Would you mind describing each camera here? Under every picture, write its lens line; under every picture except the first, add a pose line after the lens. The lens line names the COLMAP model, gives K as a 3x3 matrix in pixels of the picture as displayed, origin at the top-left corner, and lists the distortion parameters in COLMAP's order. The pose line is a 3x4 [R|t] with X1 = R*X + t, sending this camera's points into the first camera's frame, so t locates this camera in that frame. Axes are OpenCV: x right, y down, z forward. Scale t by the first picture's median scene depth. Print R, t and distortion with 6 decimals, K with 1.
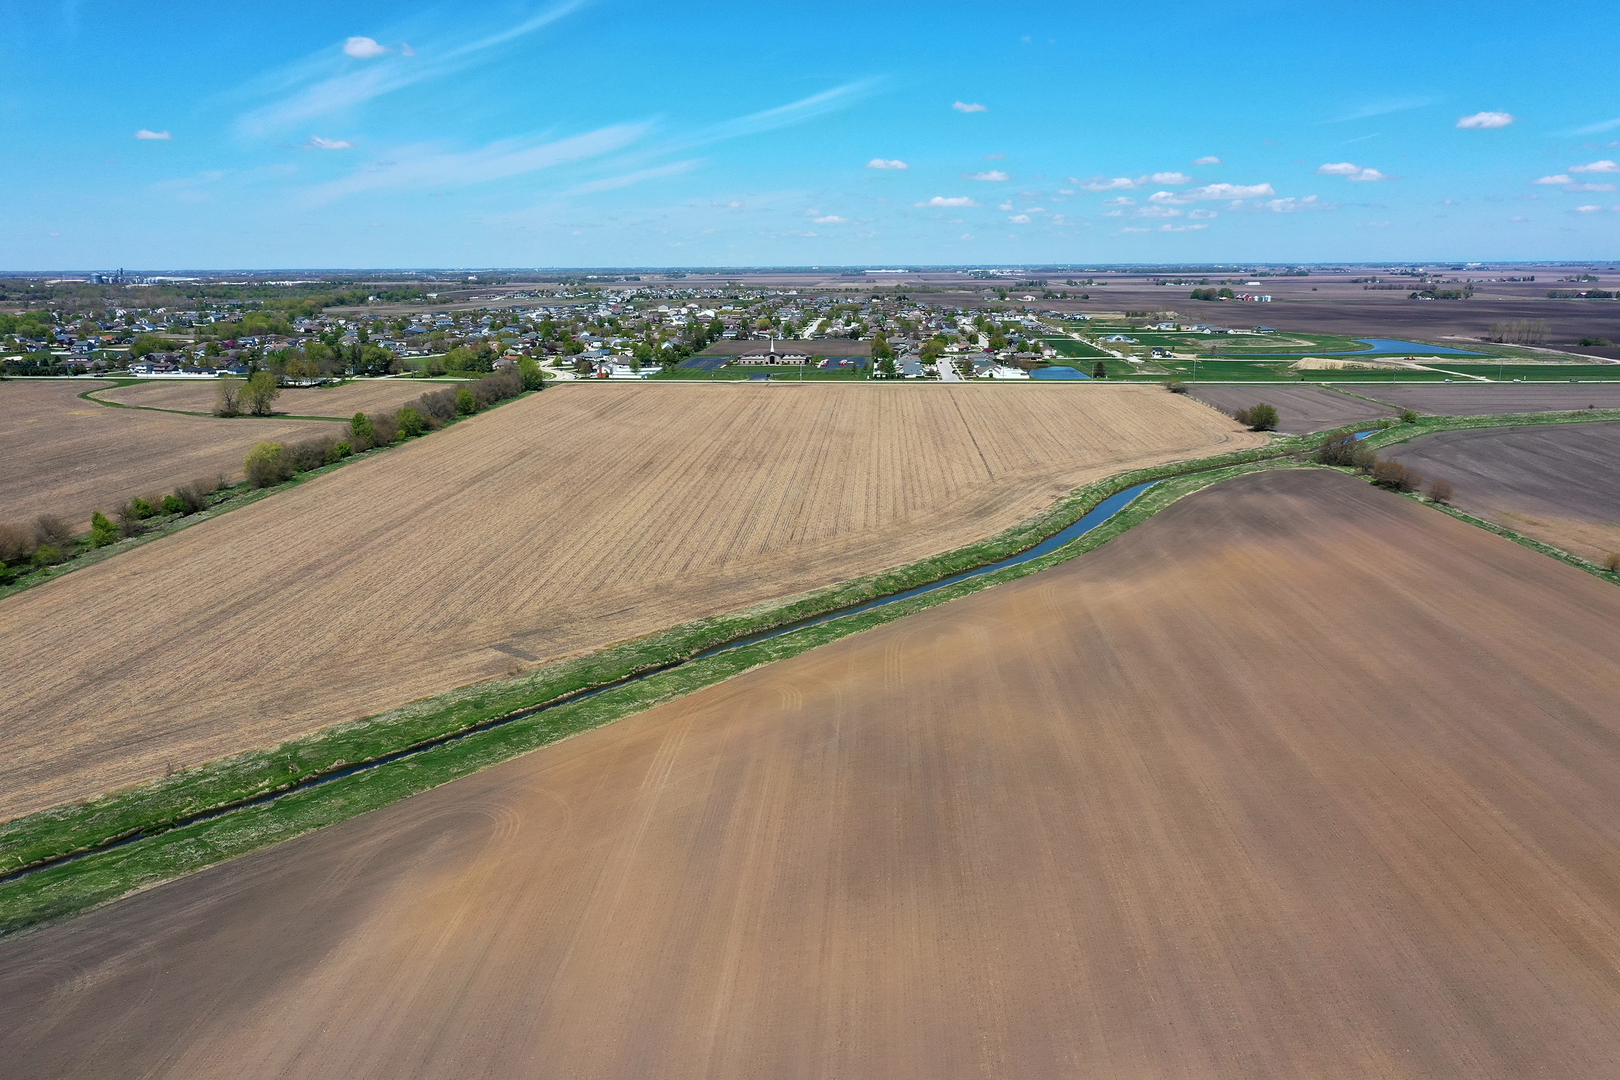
lens RADIAL K [[1281.7, 0, 855.0], [0, 1281.7, 545.8], [0, 0, 1]] dist [-0.004302, 0.002299]
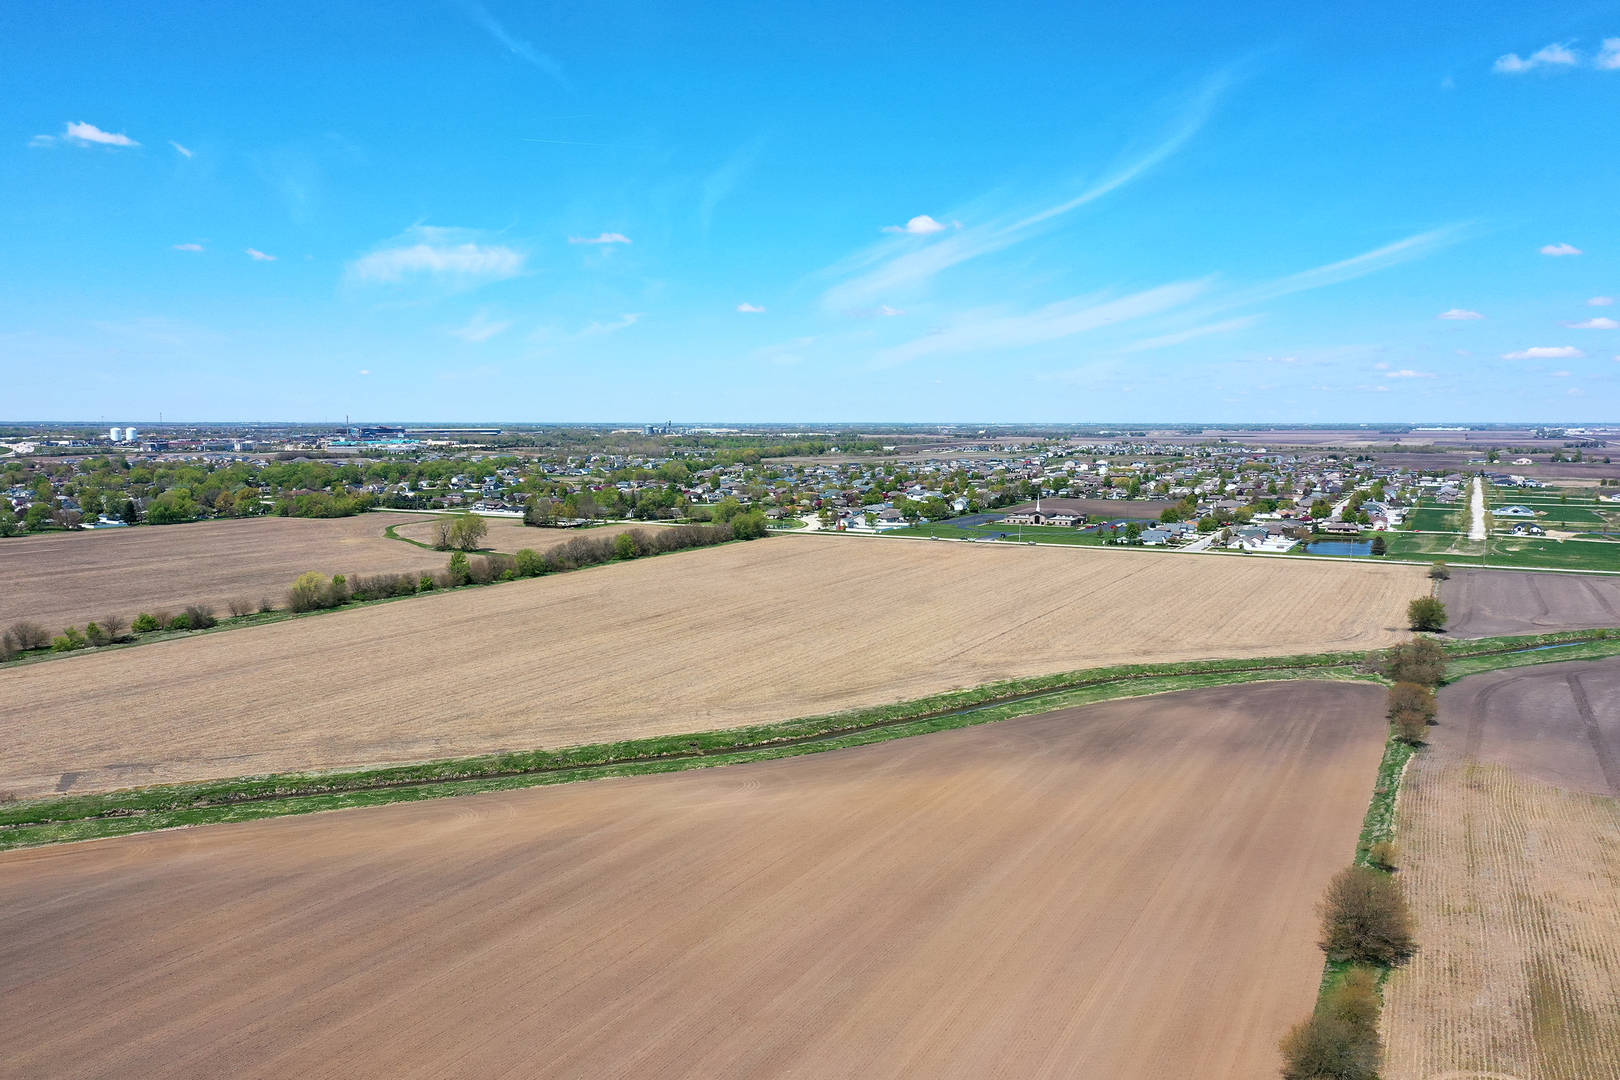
lens RADIAL K [[1281.7, 0, 821.9], [0, 1281.7, 529.8], [0, 0, 1]] dist [-0.004302, 0.002299]
pose [[0.904948, 0.041743, -0.423469, 0.214754], [-0.096408, 0.989411, -0.108492, -0.019888], [0.414456, 0.139005, 0.899391, 0.079872]]
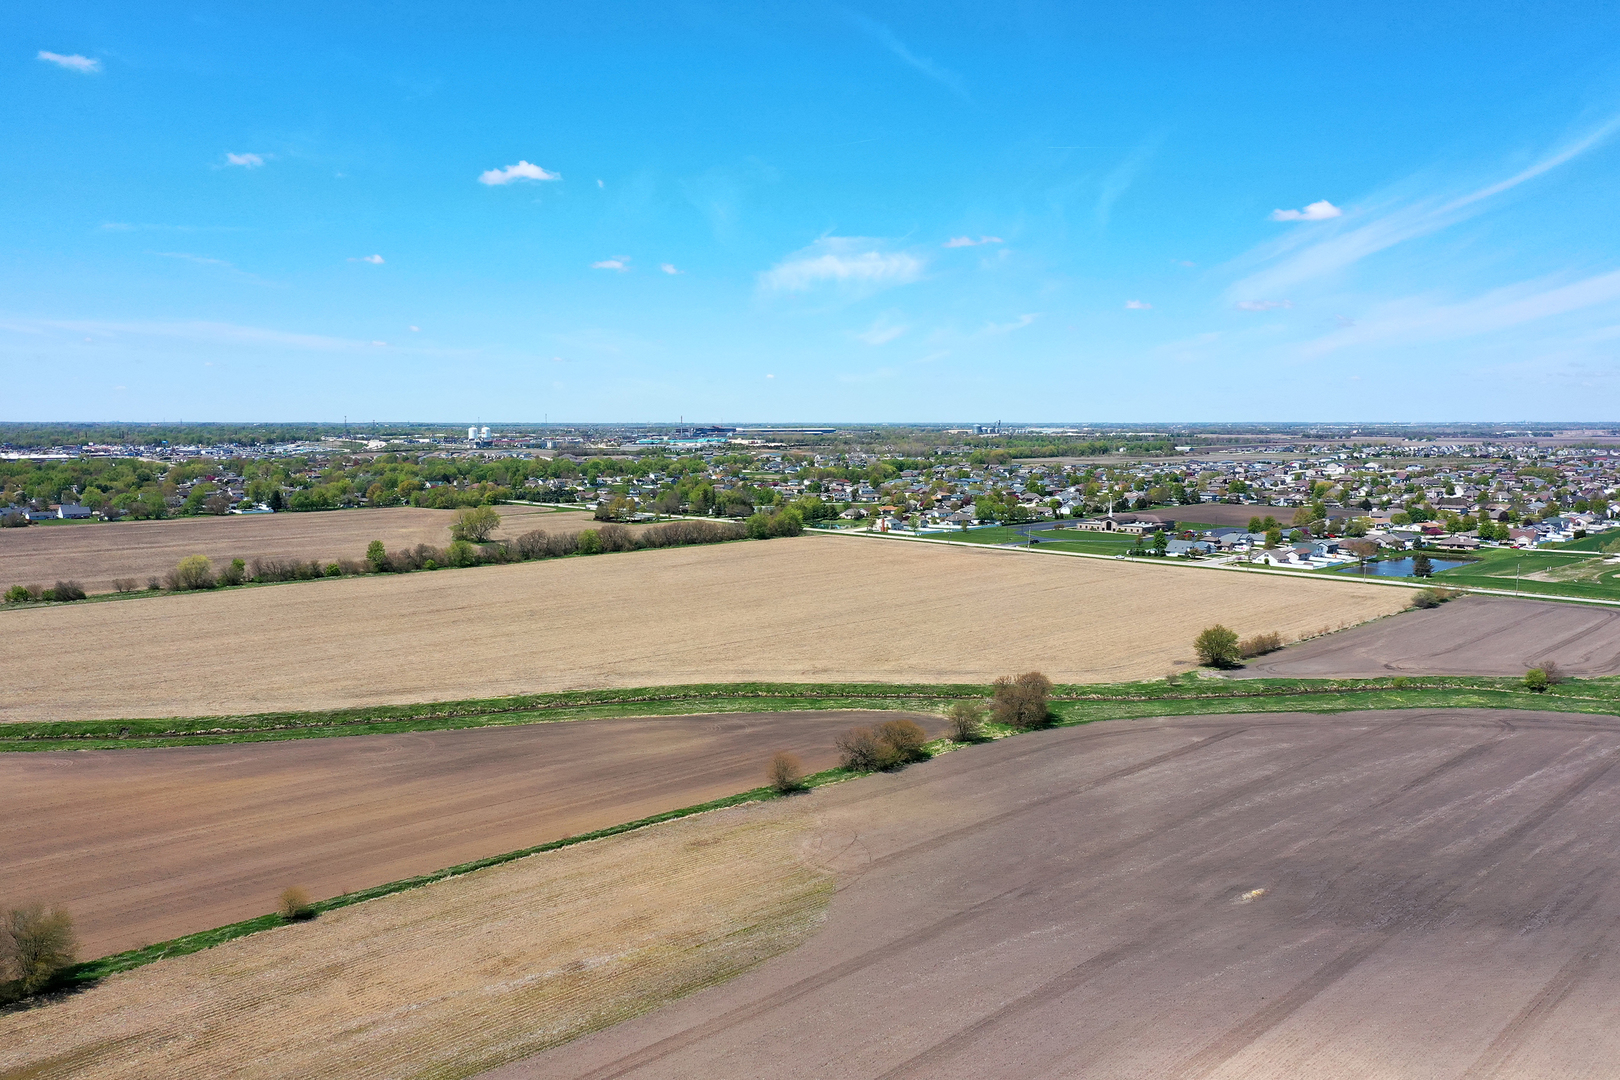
lens RADIAL K [[1281.7, 0, 831.3], [0, 1281.7, 476.4], [0, 0, 1]] dist [-0.004302, 0.002299]
pose [[0.725947, 0.034054, -0.686907, 0.438543], [-0.149979, 0.982574, -0.109792, -0.058638], [0.671198, 0.182725, 0.718404, 0.257264]]
